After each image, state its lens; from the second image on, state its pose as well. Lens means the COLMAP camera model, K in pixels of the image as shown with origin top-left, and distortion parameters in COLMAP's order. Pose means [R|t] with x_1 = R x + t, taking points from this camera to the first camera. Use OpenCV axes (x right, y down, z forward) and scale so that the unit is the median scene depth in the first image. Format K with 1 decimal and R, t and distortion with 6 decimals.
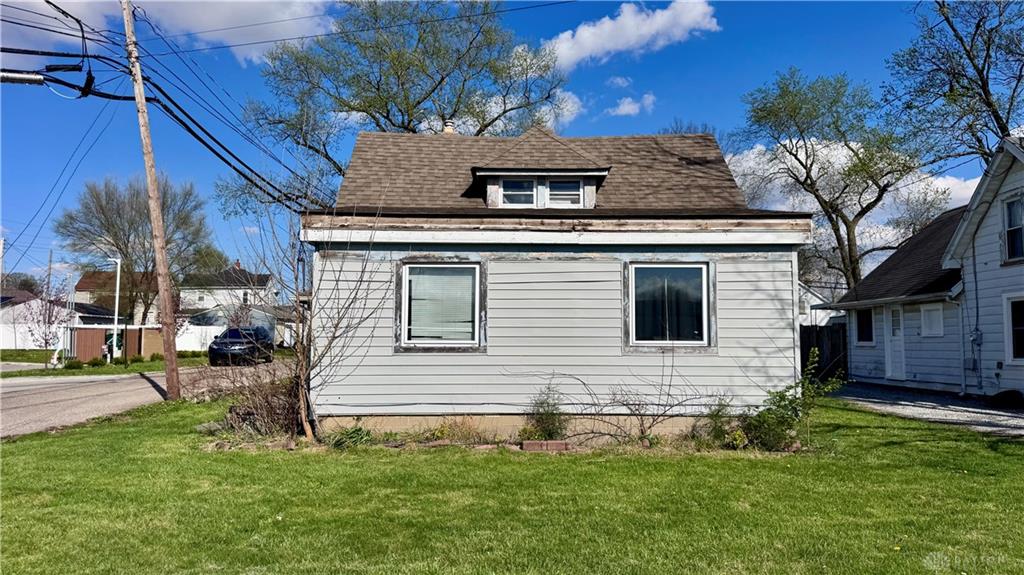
lens RADIAL K [[733.3, 0, 507.3], [0, 733.3, 304.1], [0, 0, 1]] dist [0.099040, -0.138734]
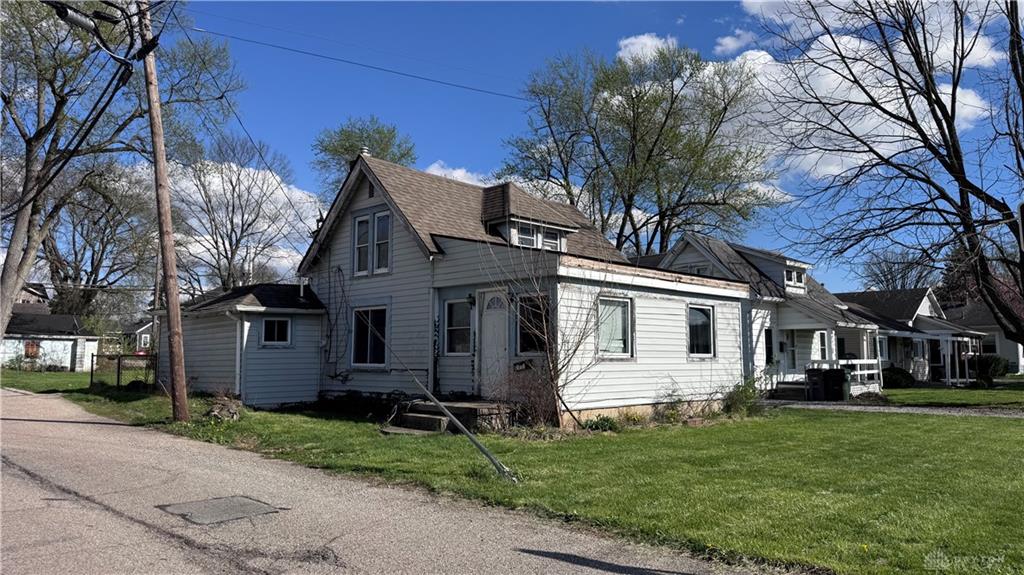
lens RADIAL K [[733.3, 0, 507.3], [0, 733.3, 304.1], [0, 0, 1]] dist [0.099040, -0.138734]
pose [[0.715102, 0.049828, 0.697241, -1.204339], [-0.038120, 0.998752, -0.032278, 0.009673], [-0.697979, -0.003497, 0.716109, 0.147516]]
